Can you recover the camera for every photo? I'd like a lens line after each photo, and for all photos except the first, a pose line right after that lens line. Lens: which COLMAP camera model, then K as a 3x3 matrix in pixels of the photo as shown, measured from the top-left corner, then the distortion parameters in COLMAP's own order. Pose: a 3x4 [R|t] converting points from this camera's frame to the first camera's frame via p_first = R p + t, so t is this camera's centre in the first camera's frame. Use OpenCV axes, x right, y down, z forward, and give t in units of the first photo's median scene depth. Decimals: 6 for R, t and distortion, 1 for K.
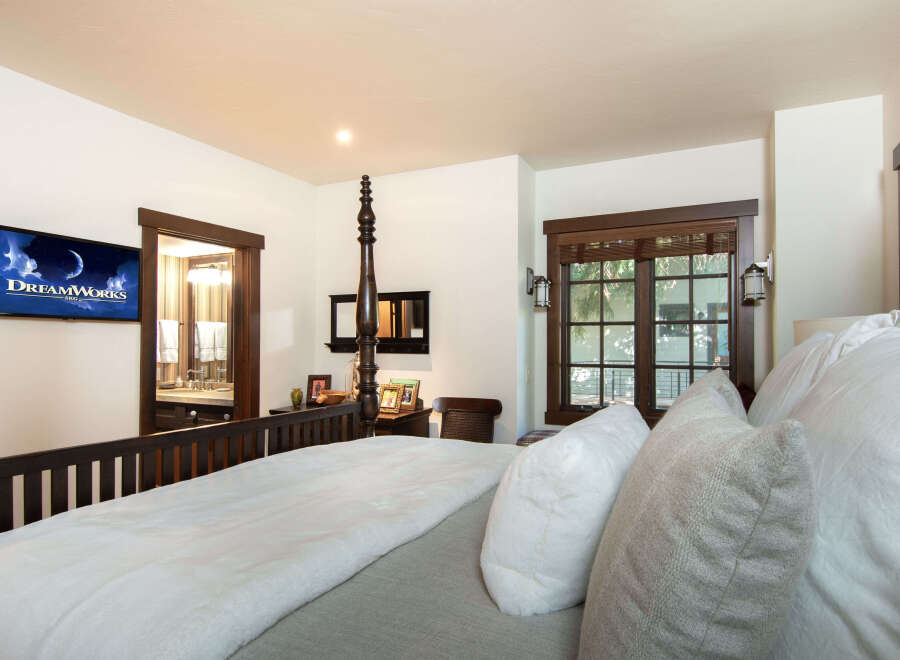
lens RADIAL K [[535.5, 0, 450.0], [0, 535.5, 330.0], [0, 0, 1]] dist [0.065137, 0.000177]
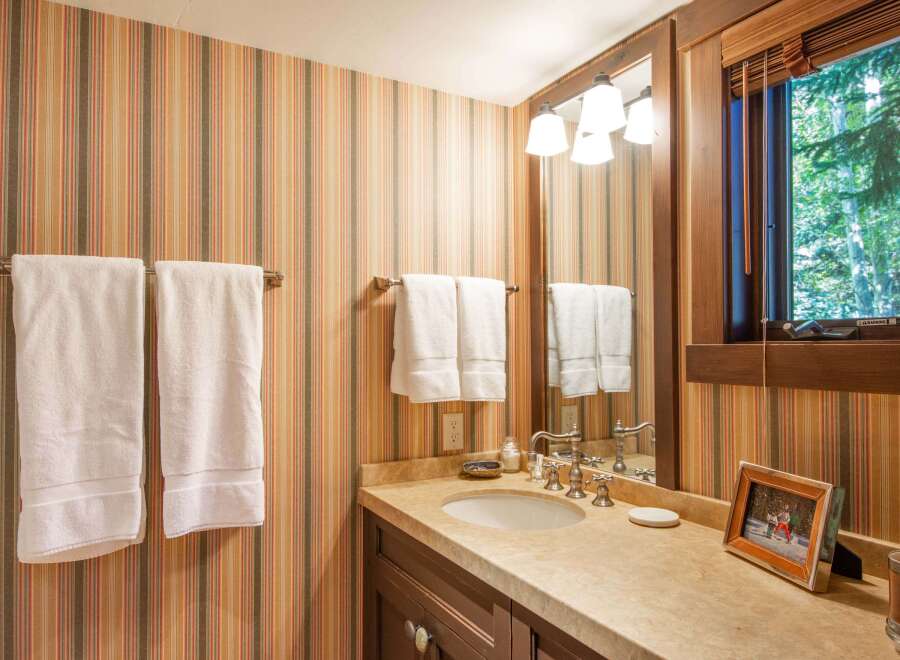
lens RADIAL K [[596.9, 0, 450.0], [0, 596.9, 330.0], [0, 0, 1]] dist [-0.000405, -0.000044]
pose [[0.834469, -0.018353, -0.550749, -0.315933], [0.015615, 0.999831, -0.009660, 0.018052], [0.550833, -0.000539, 0.834615, 0.656077]]
